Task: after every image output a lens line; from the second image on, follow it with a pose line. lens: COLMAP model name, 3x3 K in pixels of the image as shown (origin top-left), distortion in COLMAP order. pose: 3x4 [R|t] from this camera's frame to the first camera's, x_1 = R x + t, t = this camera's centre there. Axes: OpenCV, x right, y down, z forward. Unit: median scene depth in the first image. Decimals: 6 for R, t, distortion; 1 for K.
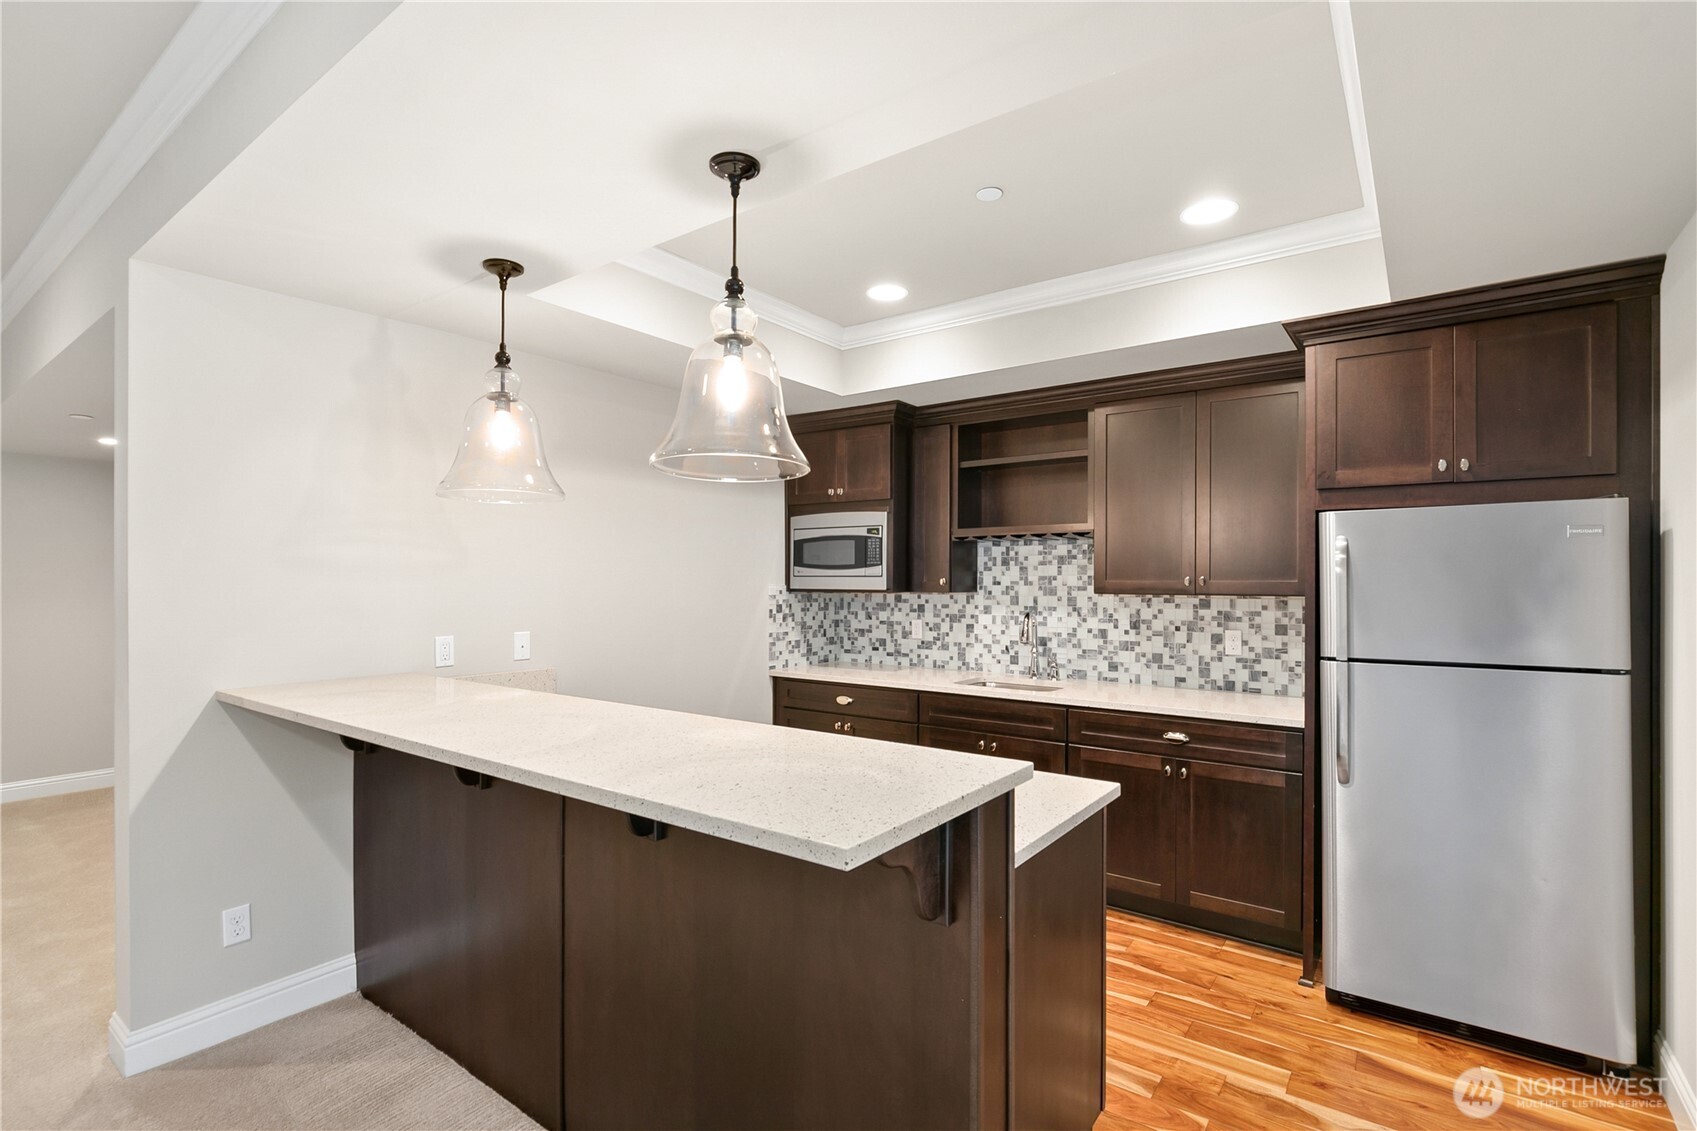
lens RADIAL K [[787.6, 0, 850.1], [0, 787.6, 577.5], [0, 0, 1]] dist [-0.006414, 0.000197]
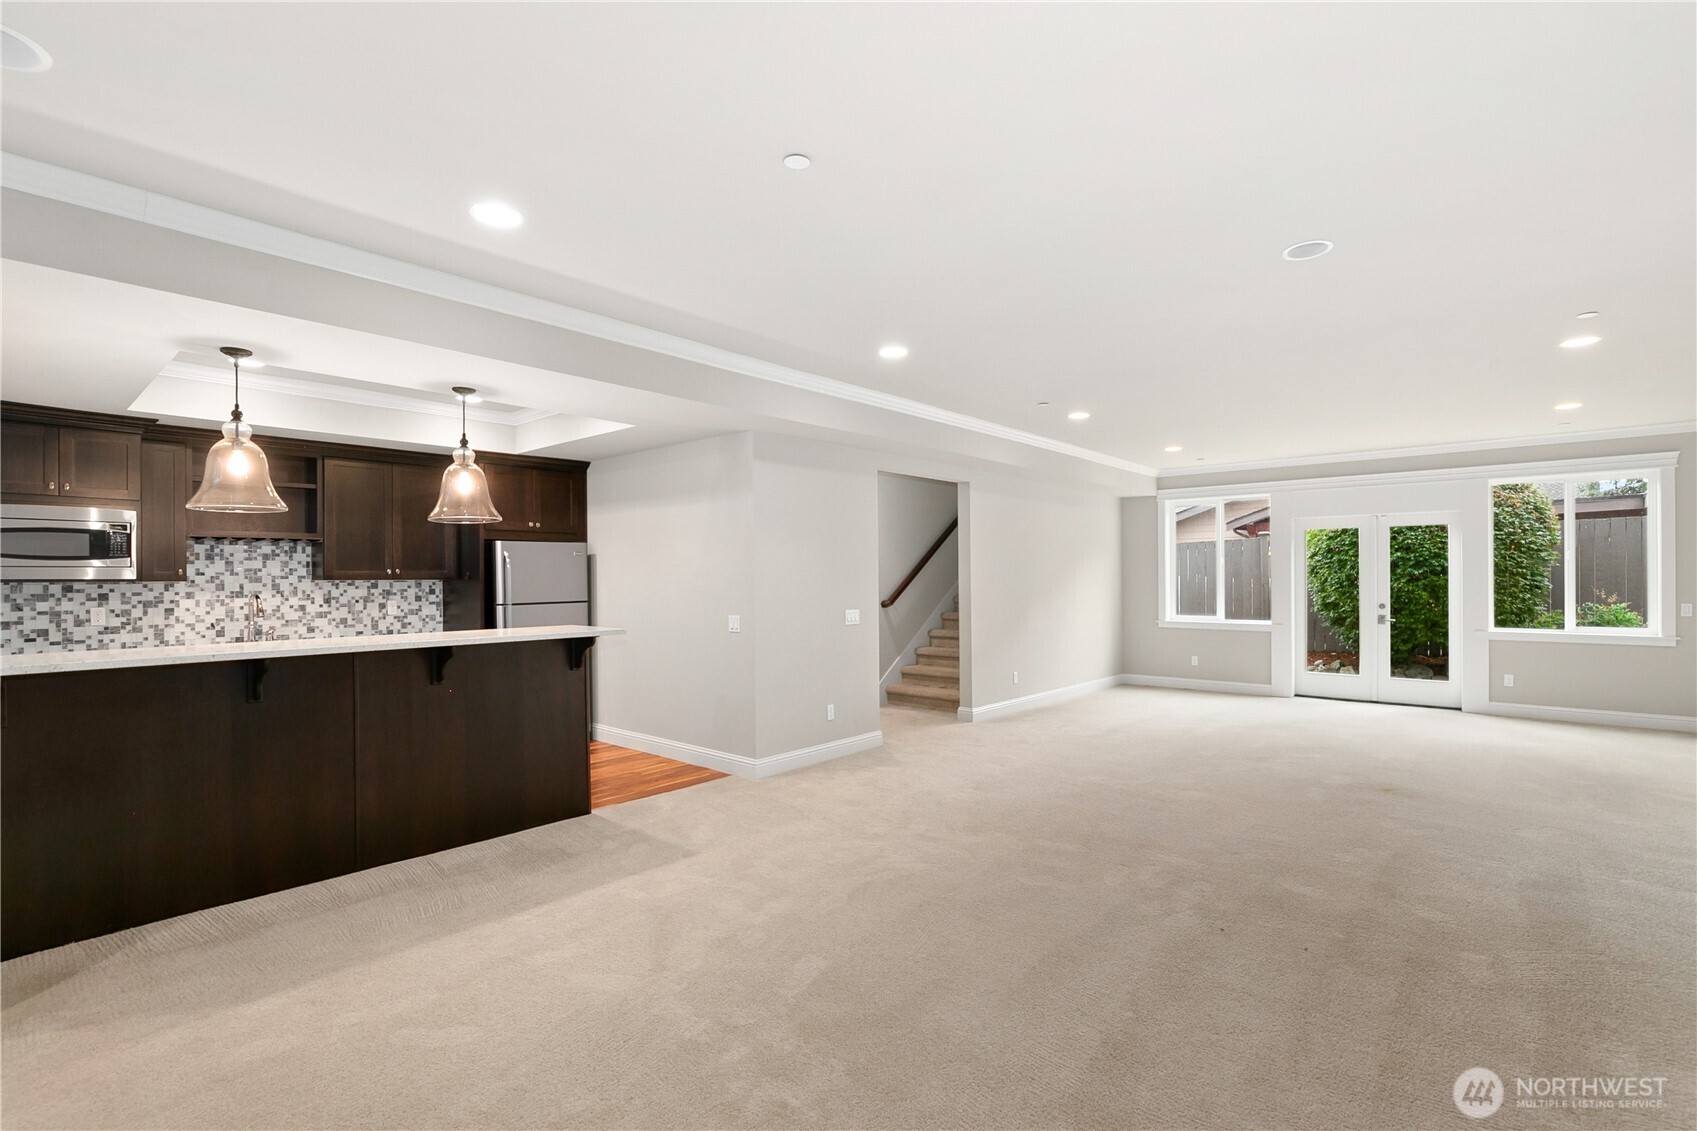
lens RADIAL K [[787.6, 0, 858.8], [0, 787.6, 569.9], [0, 0, 1]] dist [-0.006414, 0.000197]
pose [[0.087315, 0.007118, 0.996155, -1.017101], [0.002688, 0.999969, -0.007381, 0.013772], [-0.996177, 0.003322, 0.087293, -0.156708]]
